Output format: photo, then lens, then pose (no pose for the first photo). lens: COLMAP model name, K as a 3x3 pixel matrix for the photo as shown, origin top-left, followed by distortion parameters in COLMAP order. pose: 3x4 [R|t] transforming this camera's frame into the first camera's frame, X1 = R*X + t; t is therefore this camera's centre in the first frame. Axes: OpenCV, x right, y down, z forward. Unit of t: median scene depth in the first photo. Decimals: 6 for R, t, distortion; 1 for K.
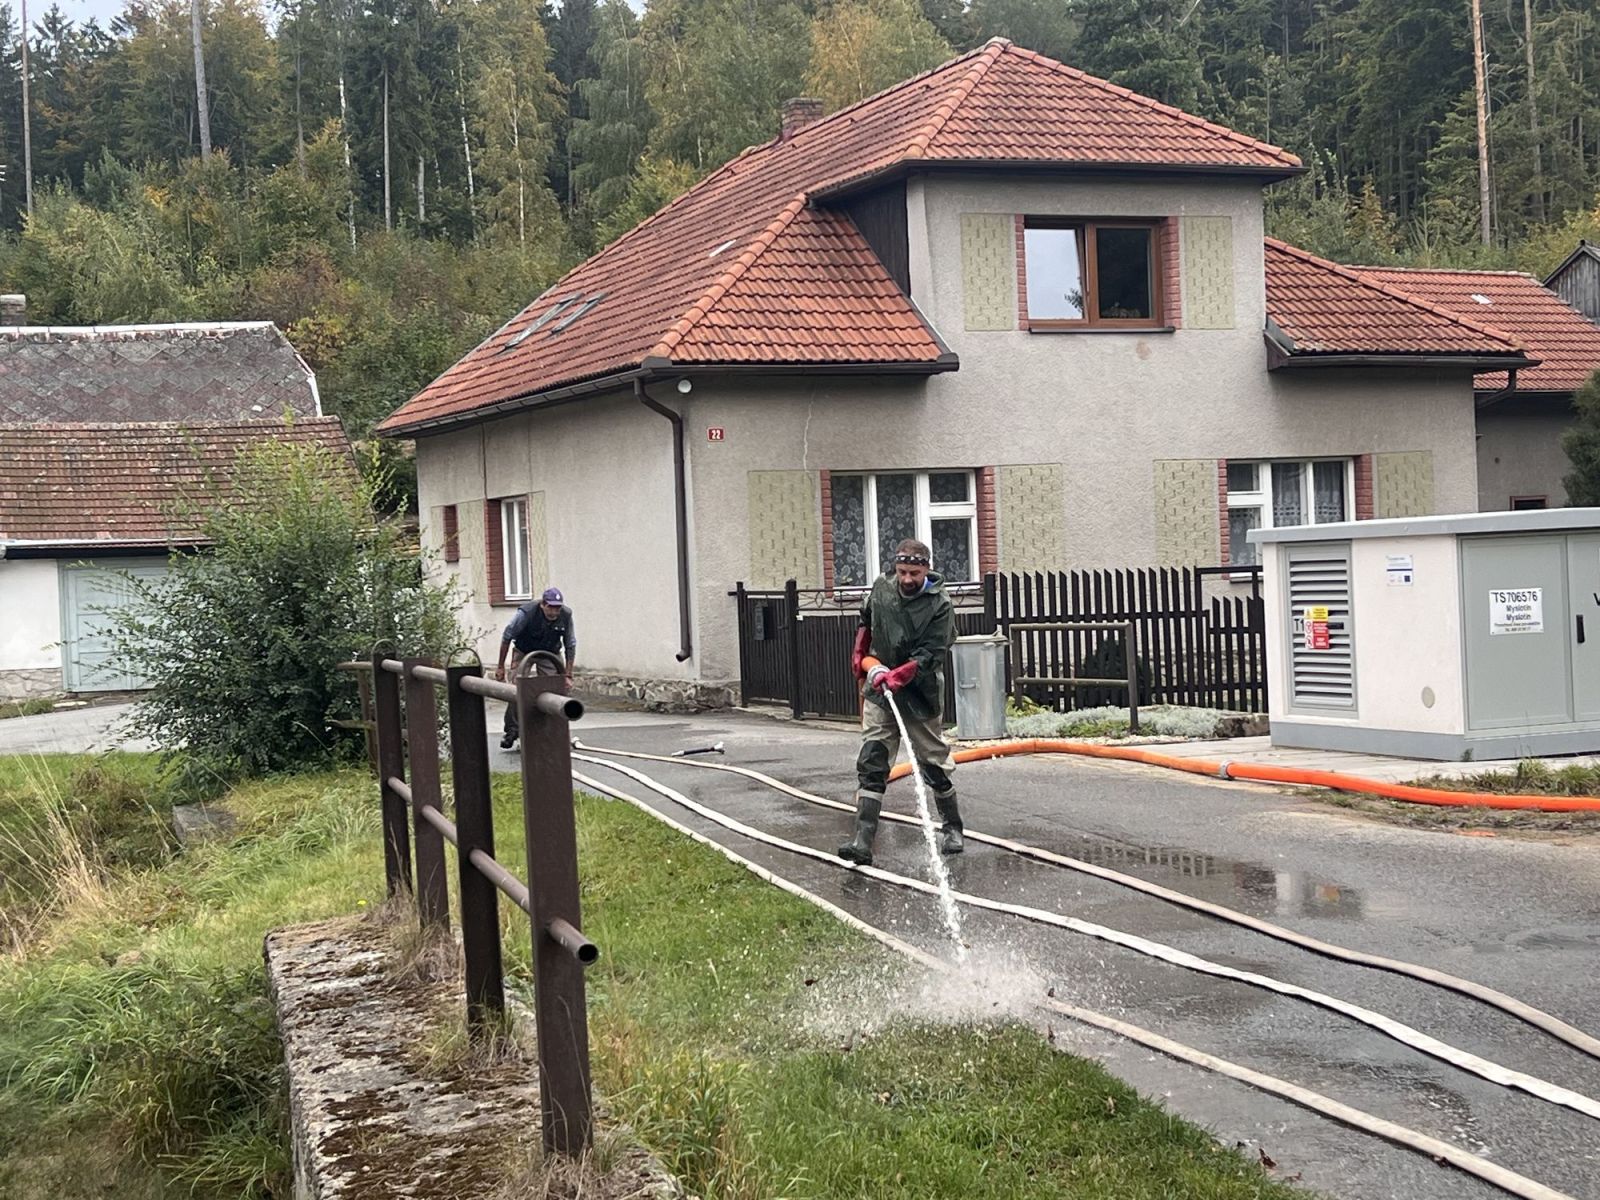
lens RADIAL K [[2606.3, 0, 800.0], [0, 2606.3, 600.0], [0, 0, 1]] dist [0.196682, -0.731836]
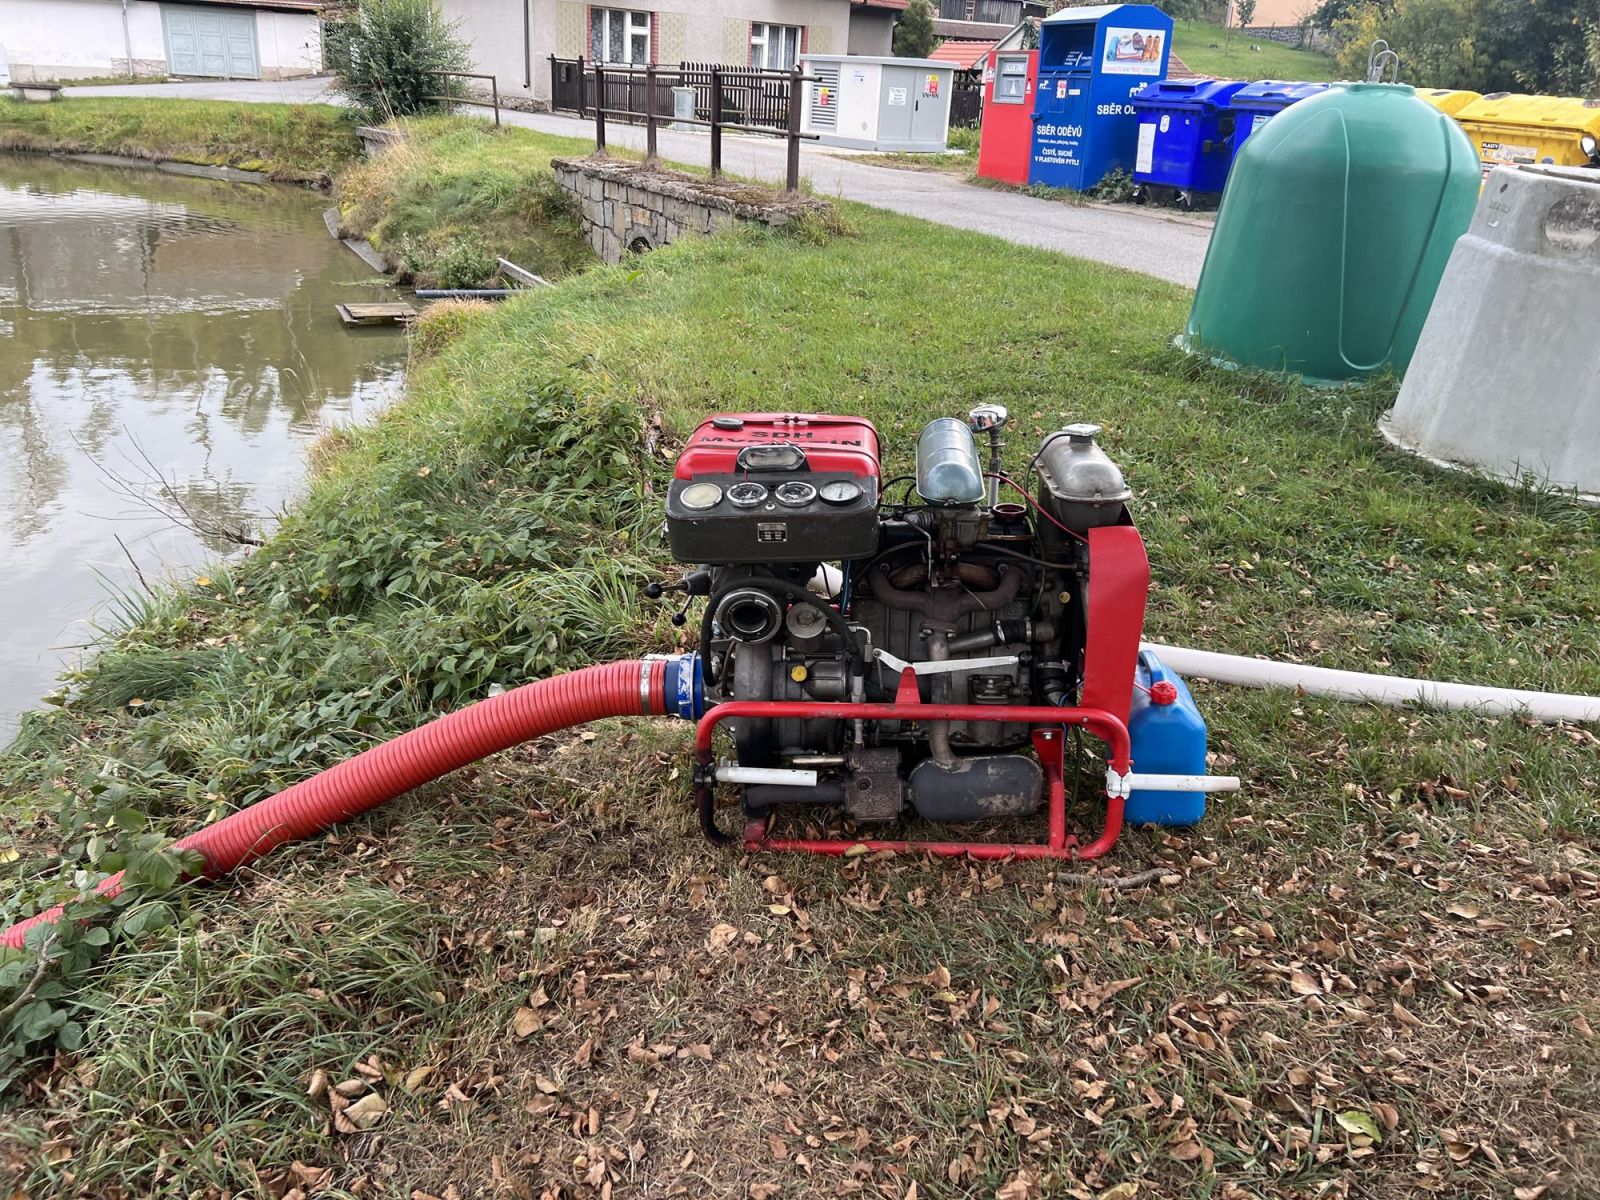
lens RADIAL K [[1228.9, 0, 800.0], [0, 1228.9, 600.0], [0, 0, 1]] dist [0.005967, 0.003568]
pose [[0.958750, -0.011872, 0.284003, -0.122659], [-0.097917, 0.924183, 0.369186, 0.015564], [-0.266854, -0.381765, 0.884898, -0.200513]]
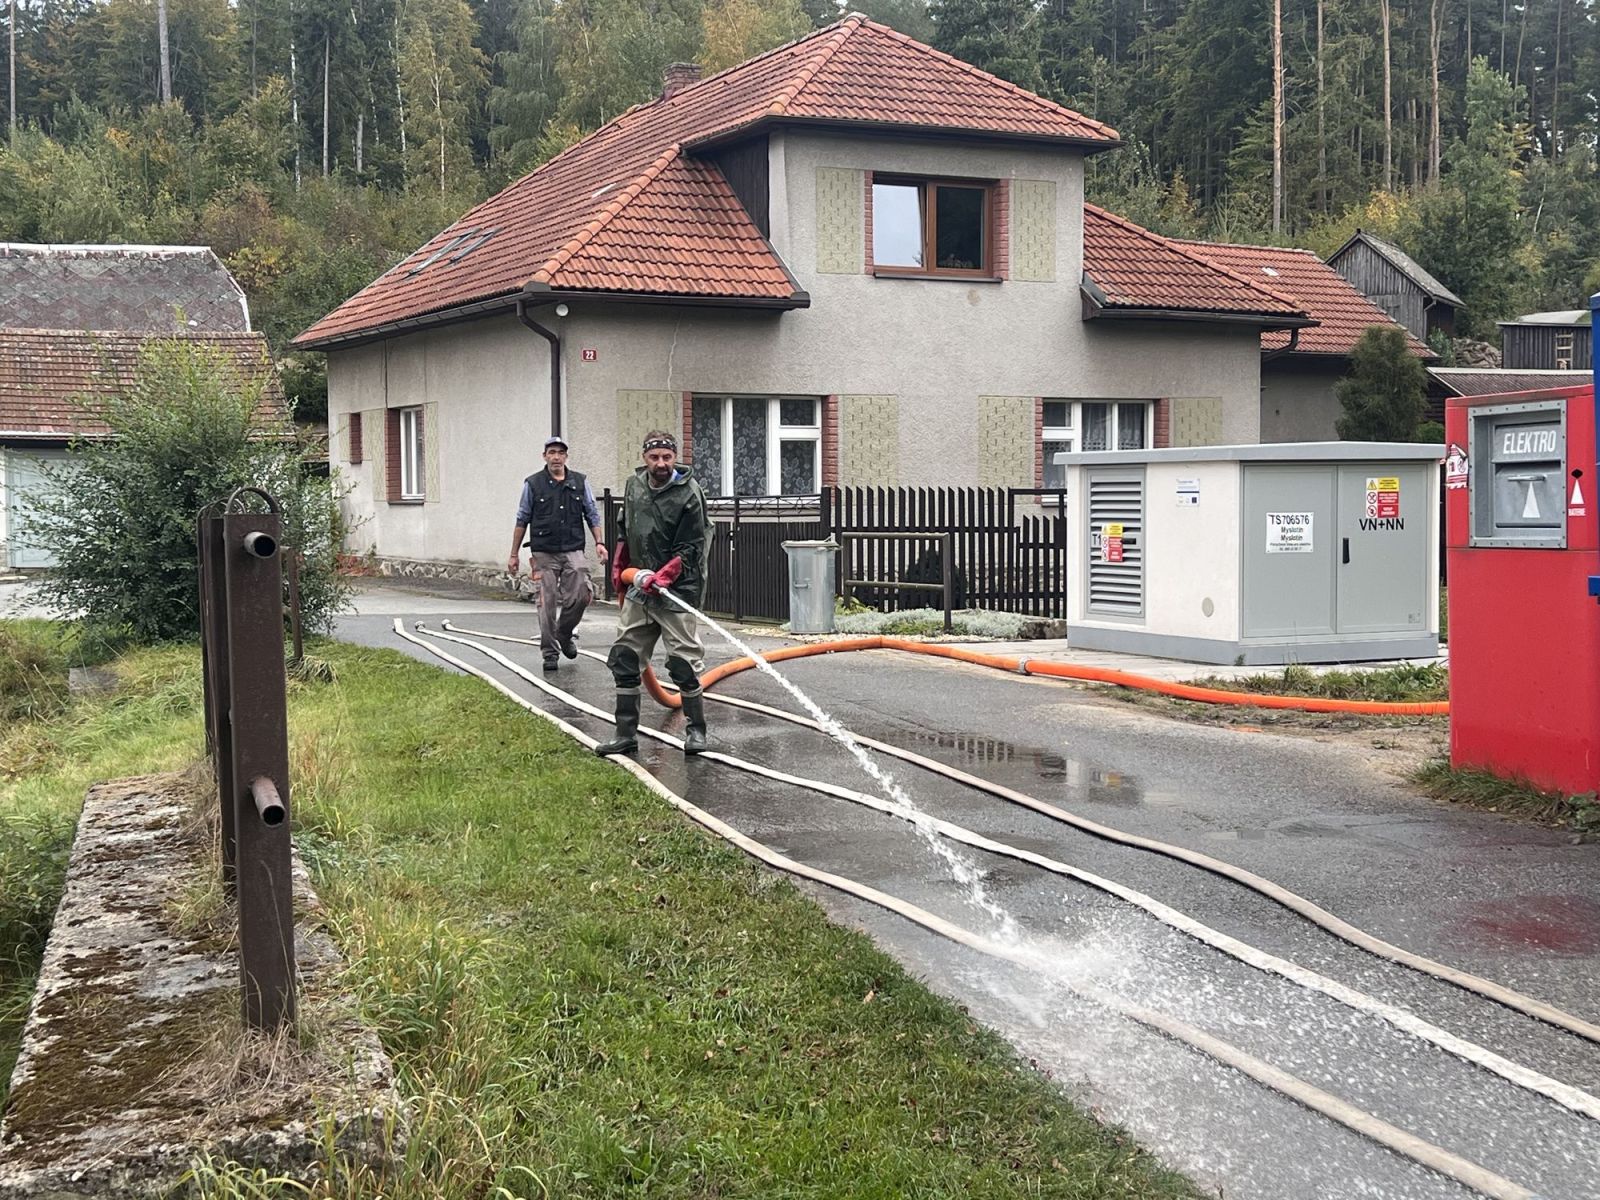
lens RADIAL K [[2228.2, 0, 769.2], [0, 2228.2, 603.3], [0, 0, 1]] dist [0.170412, -0.582730]
pose [[0.998585, 0.034962, 0.040063, 0.009174], [-0.036429, 0.998670, 0.036492, 0.004442], [-0.038734, -0.037900, 0.998531, 0.036017]]
